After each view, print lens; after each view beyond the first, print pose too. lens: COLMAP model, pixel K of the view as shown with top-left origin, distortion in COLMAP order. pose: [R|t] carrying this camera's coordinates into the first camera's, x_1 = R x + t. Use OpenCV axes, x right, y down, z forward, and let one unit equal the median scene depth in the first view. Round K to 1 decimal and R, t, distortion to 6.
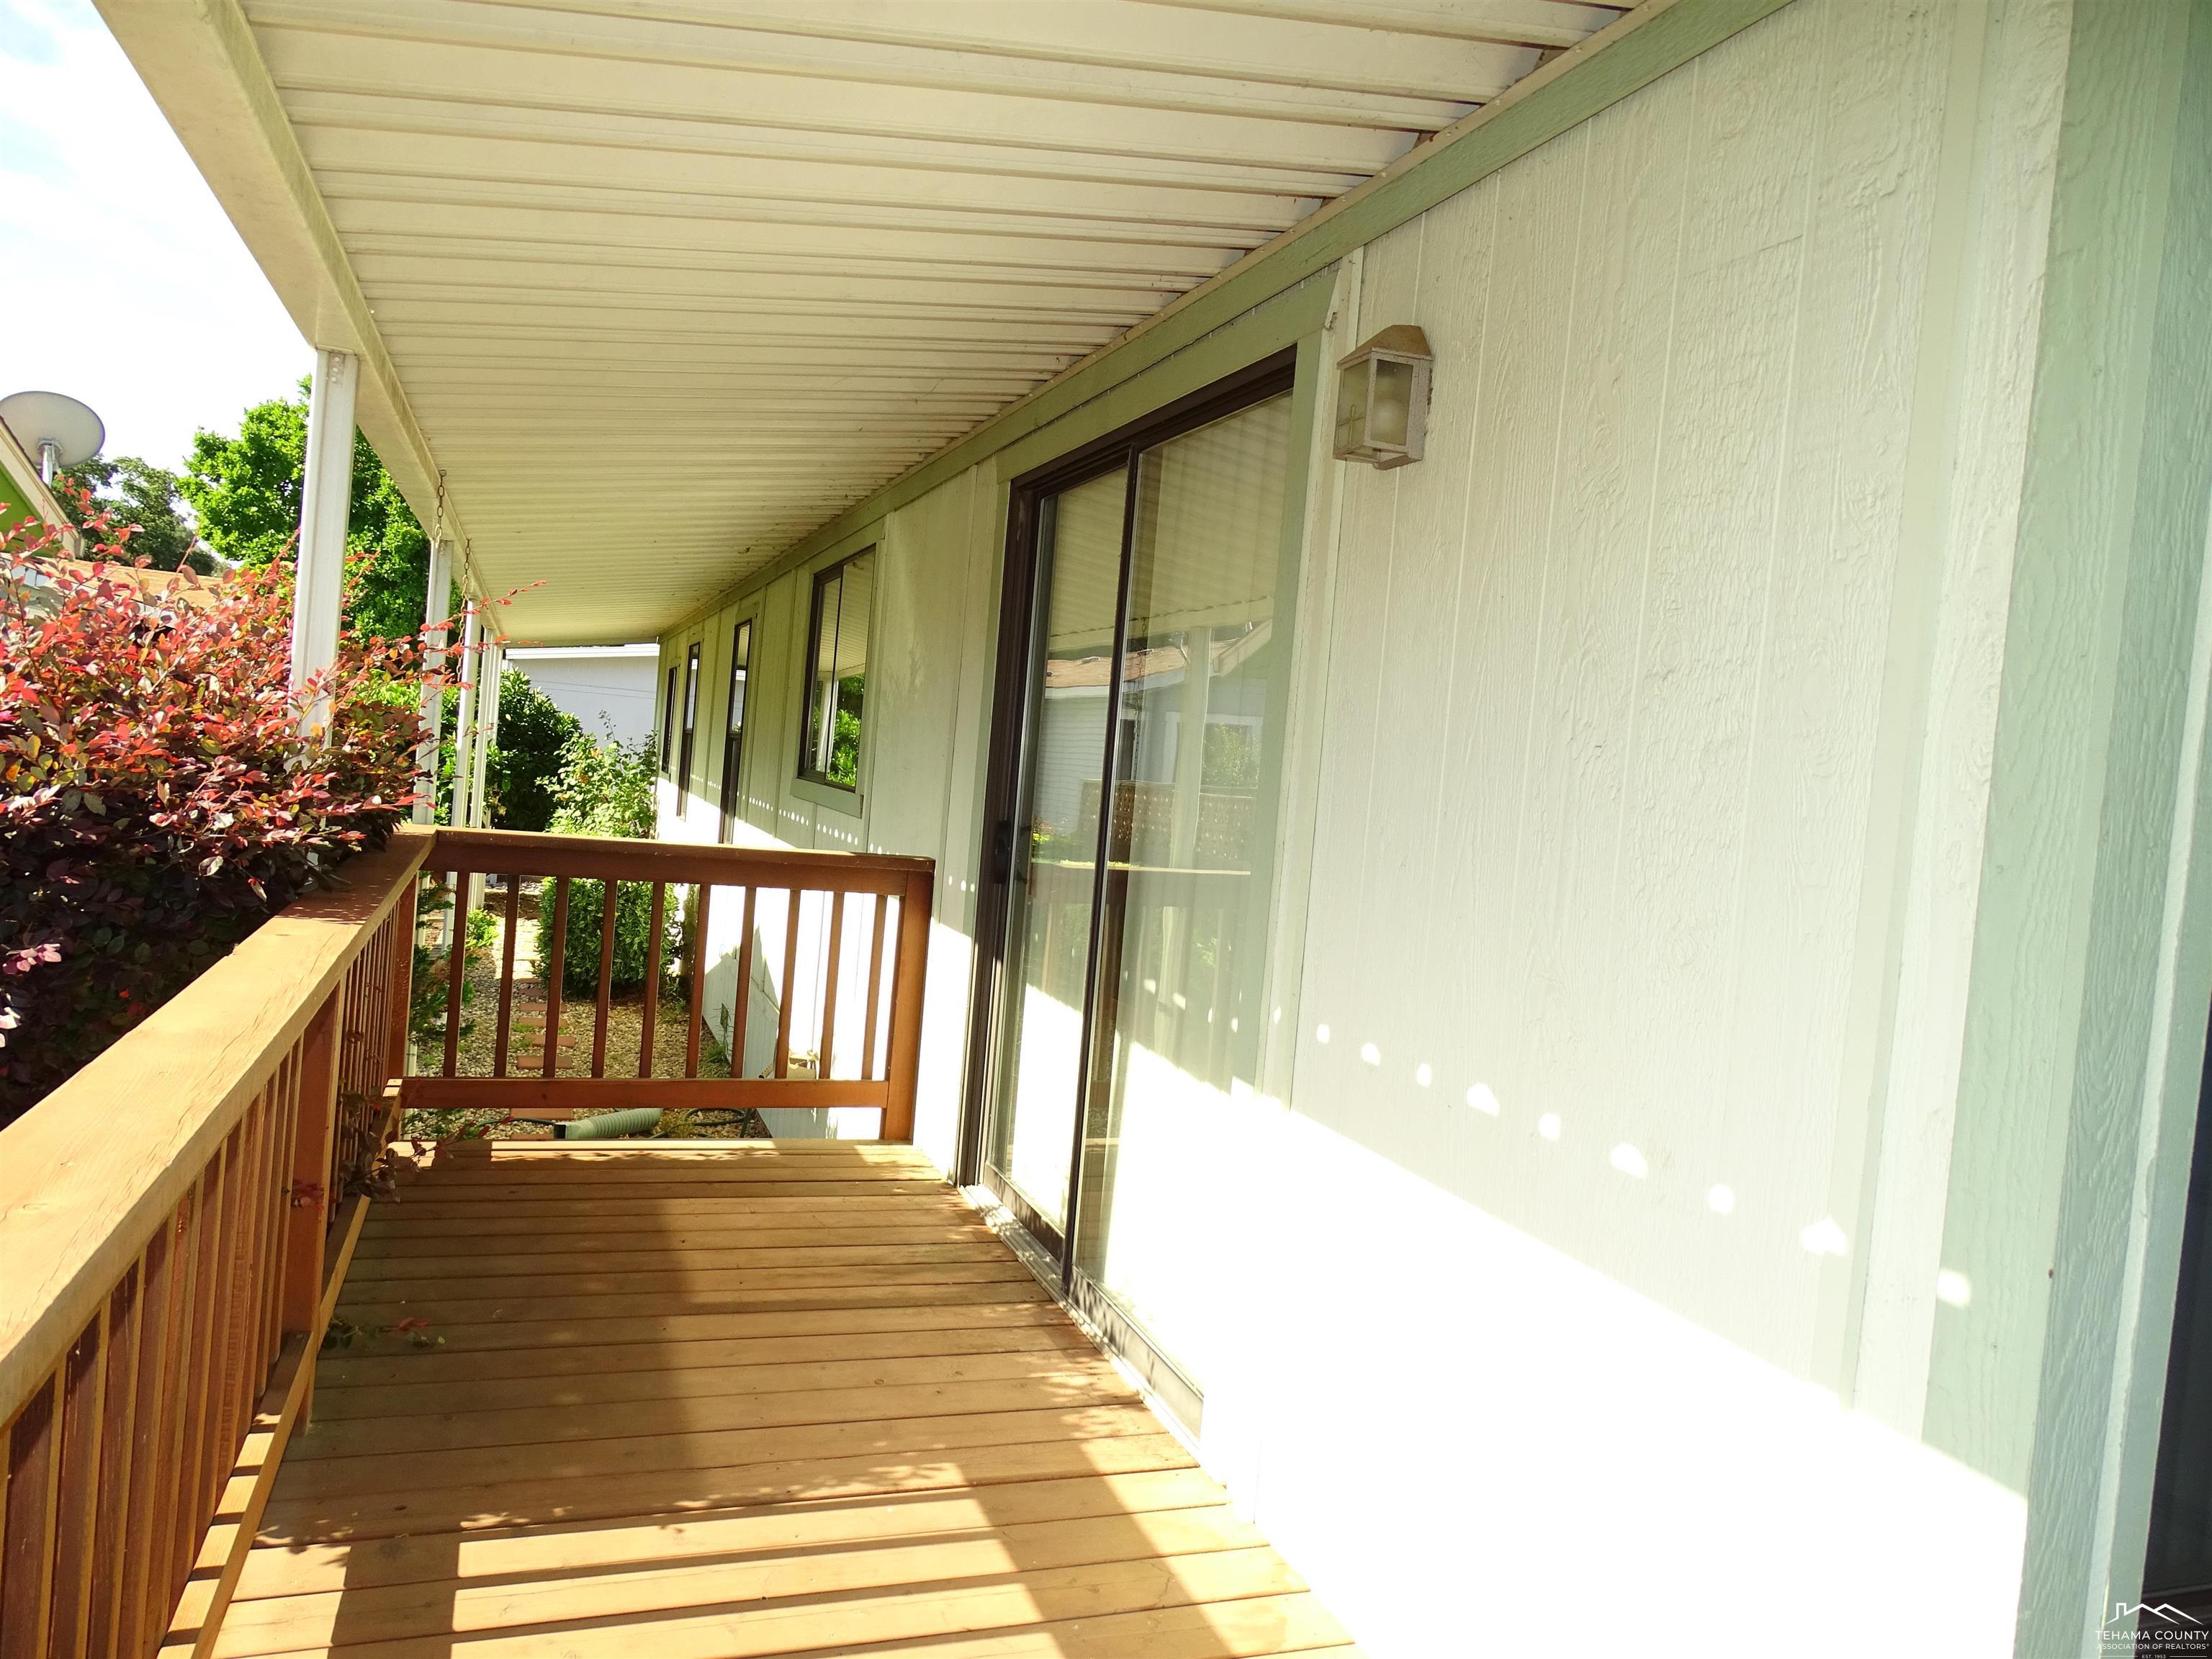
lens RADIAL K [[1514.6, 0, 1100.9], [0, 1514.6, 812.7], [0, 0, 1]] dist [-0.027788, 0.000624]
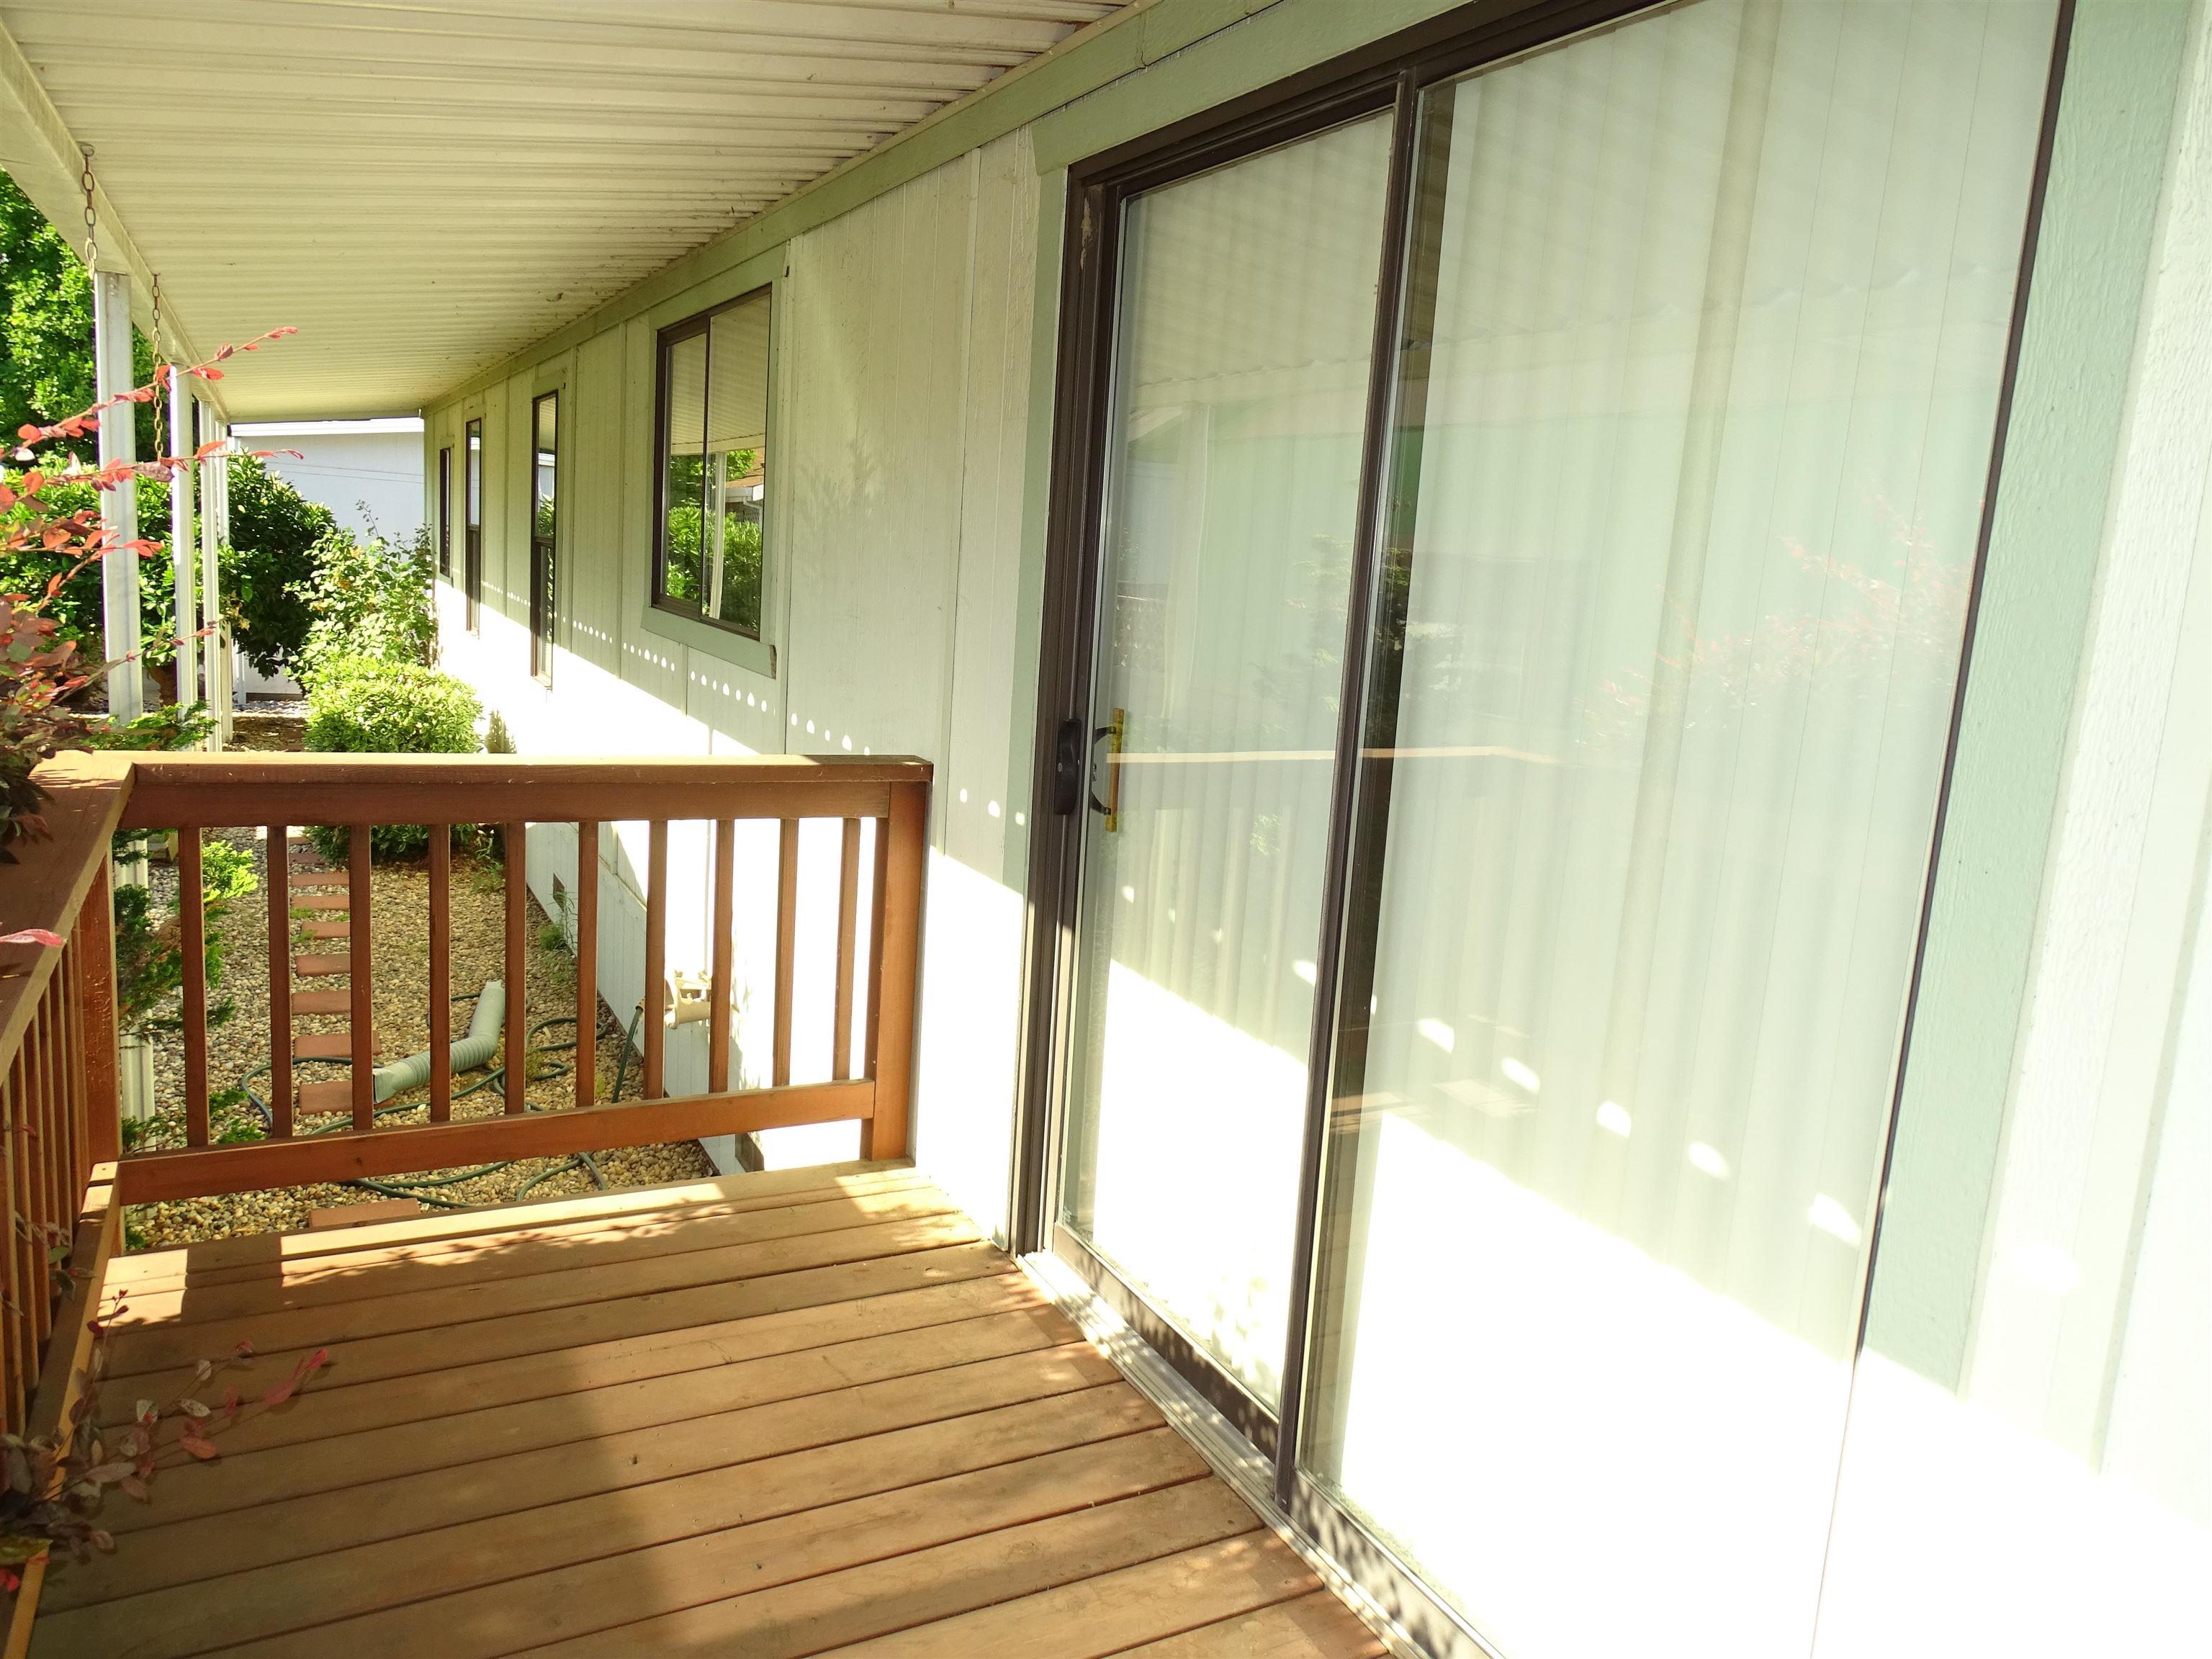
lens RADIAL K [[1514.6, 0, 1122.2], [0, 1514.6, 832.7], [0, 0, 1]] dist [-0.027788, 0.000624]
pose [[0.989229, -0.035390, 0.142030, -0.114023], [0.012380, 0.987083, 0.159729, -0.041838], [-0.145848, -0.156251, 0.976890, 0.296876]]
